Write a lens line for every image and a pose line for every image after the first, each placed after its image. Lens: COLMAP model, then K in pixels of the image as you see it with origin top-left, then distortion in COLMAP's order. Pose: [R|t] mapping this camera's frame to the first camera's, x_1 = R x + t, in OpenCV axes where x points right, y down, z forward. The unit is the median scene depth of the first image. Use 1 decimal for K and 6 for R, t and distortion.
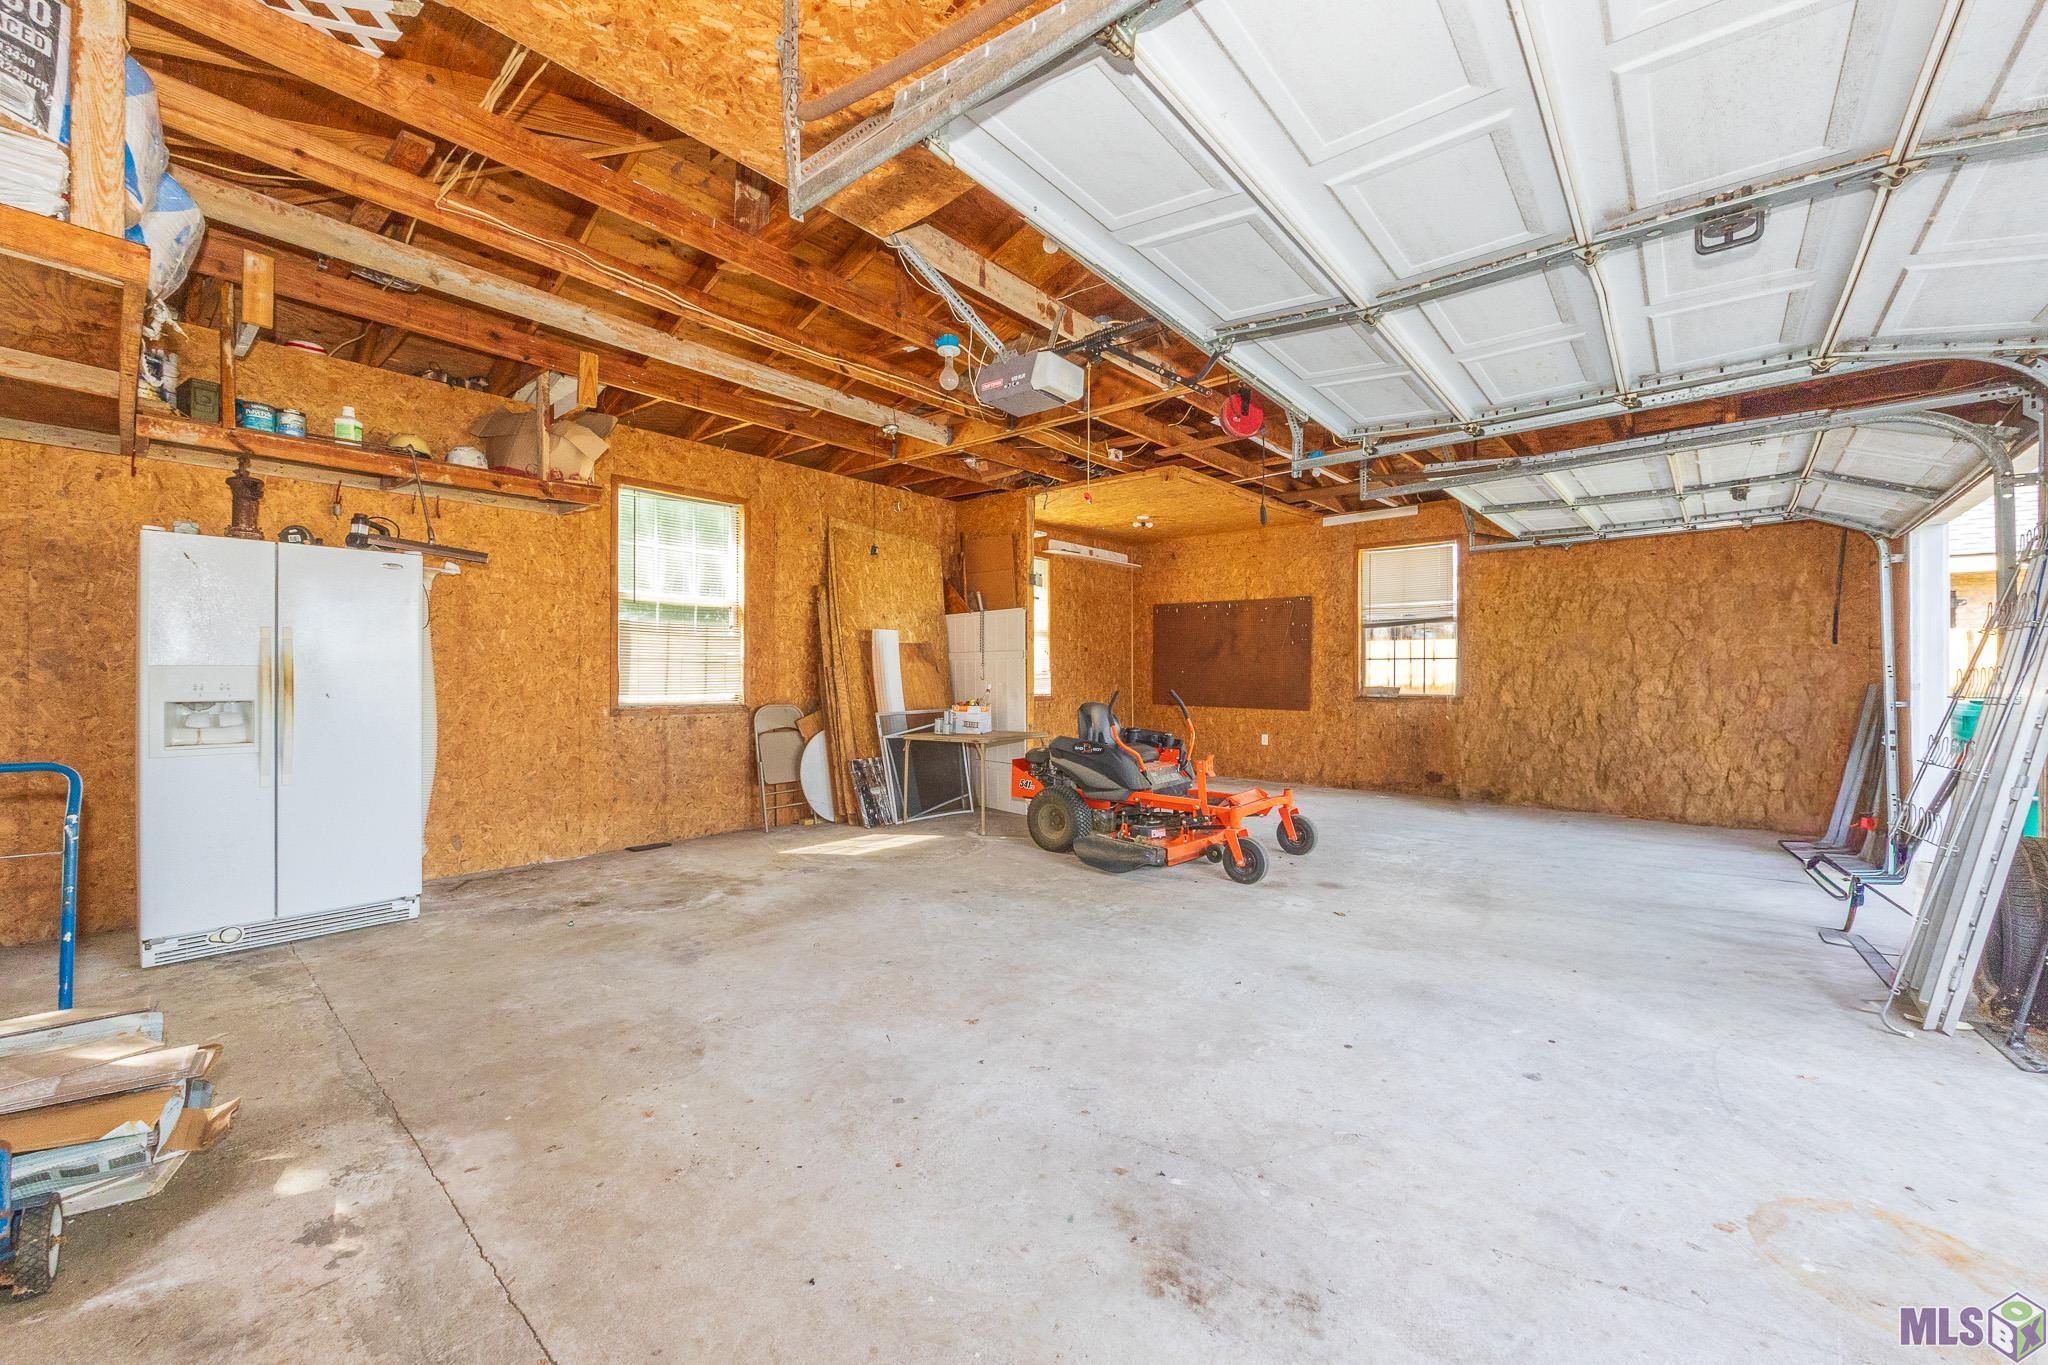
lens RADIAL K [[781.7, 0, 1031.3], [0, 781.7, 675.8], [0, 0, 1]] dist [-0.000586, -0.000077]
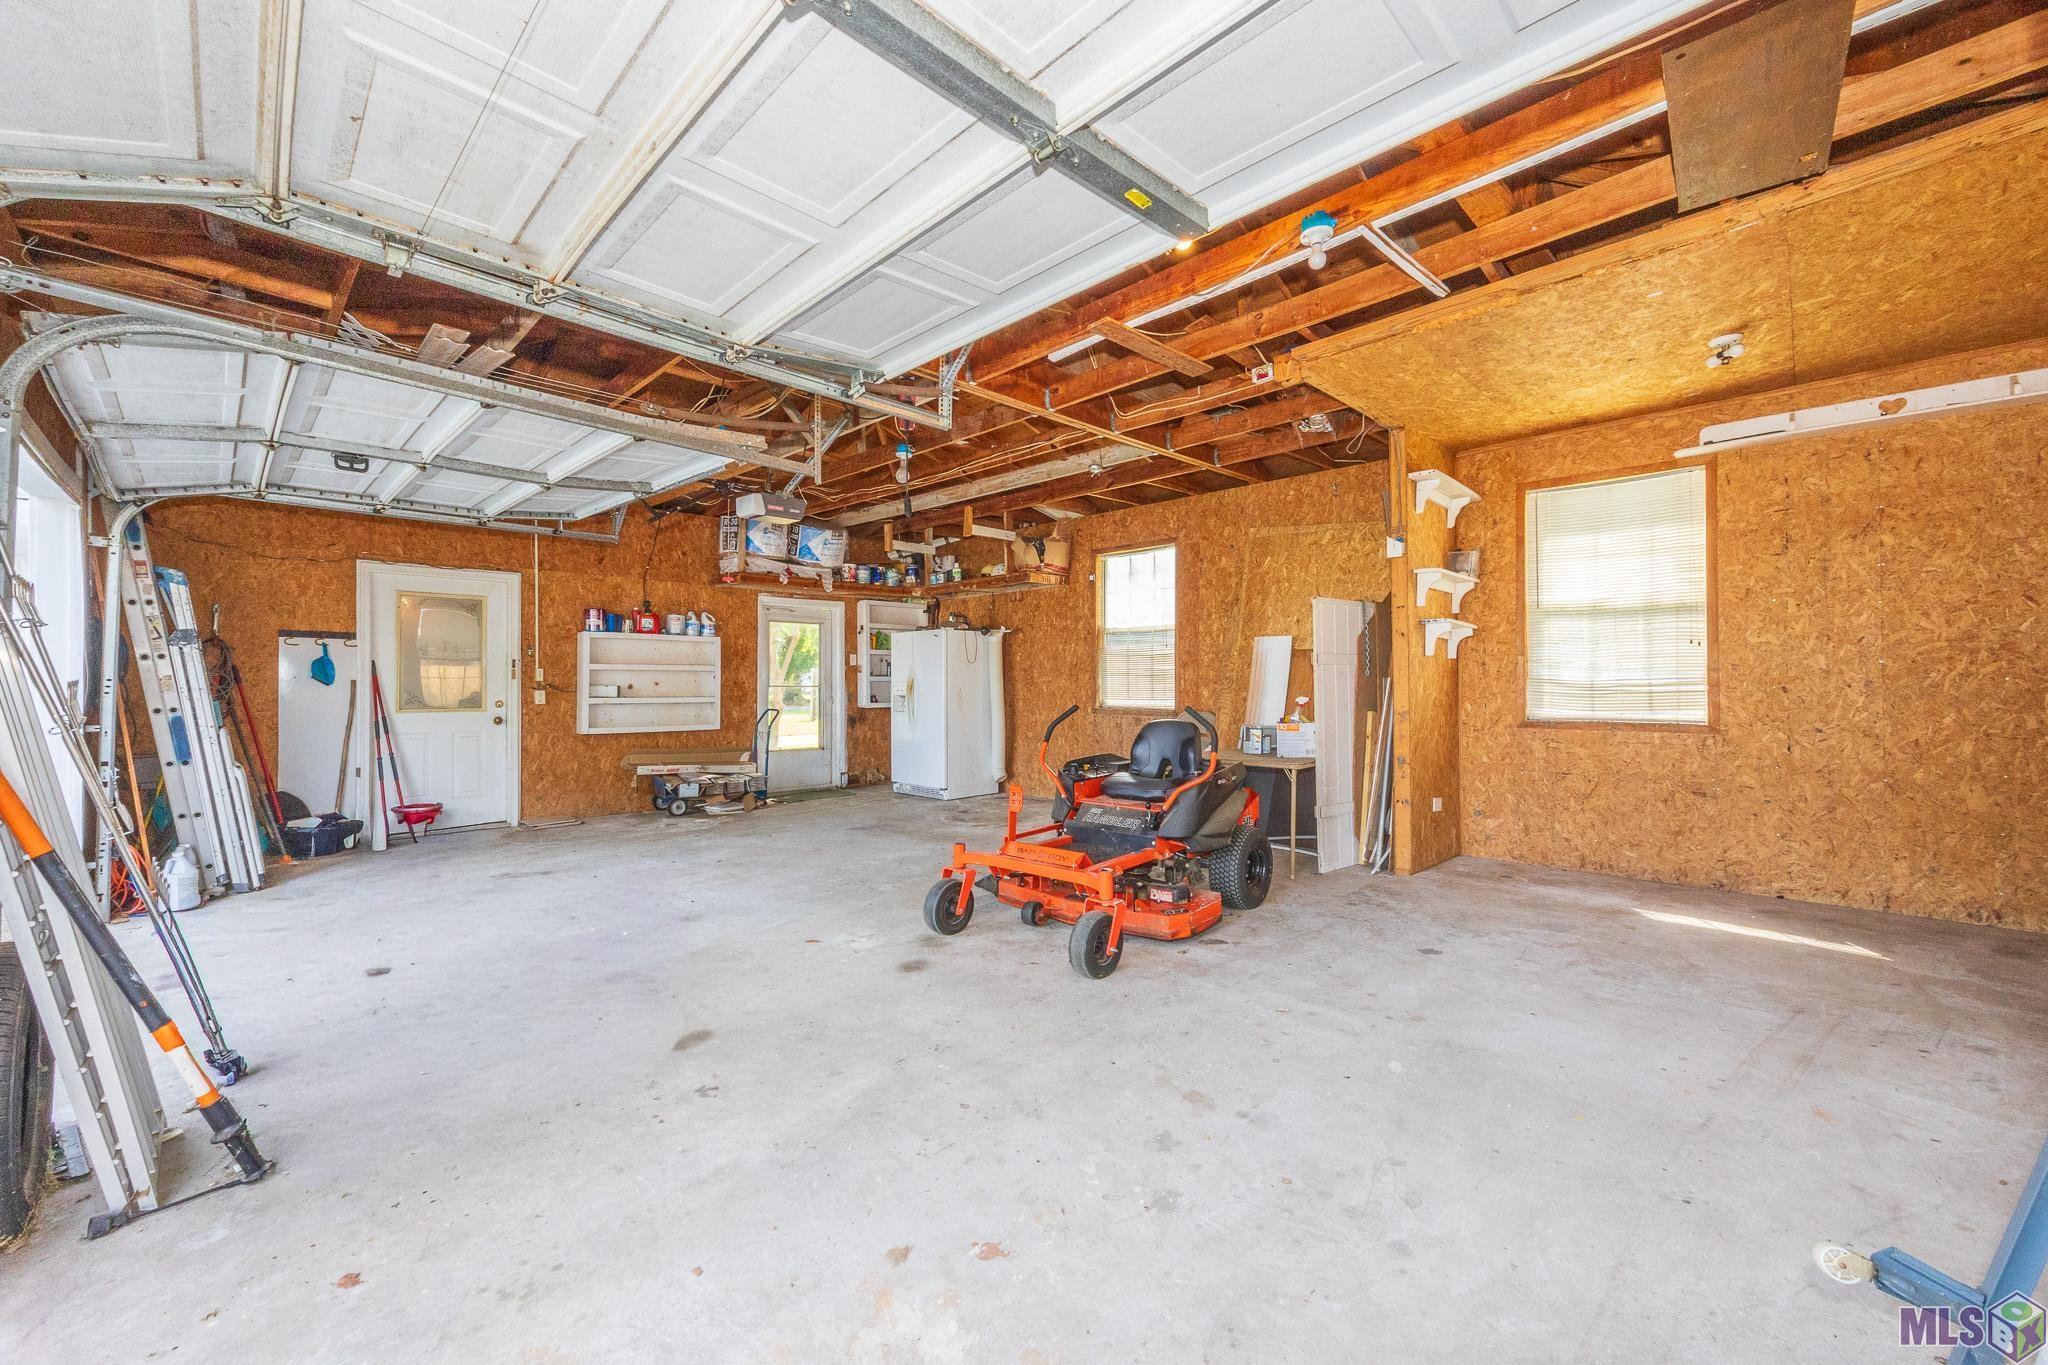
lens RADIAL K [[781.7, 0, 1031.3], [0, 781.7, 675.8], [0, 0, 1]] dist [-0.000586, -0.000077]
pose [[-0.044201, -0.012280, -0.998947, 0.940497], [-0.006265, 0.999908, -0.012015, -0.001631], [0.999003, 0.005728, -0.044274, 0.949638]]
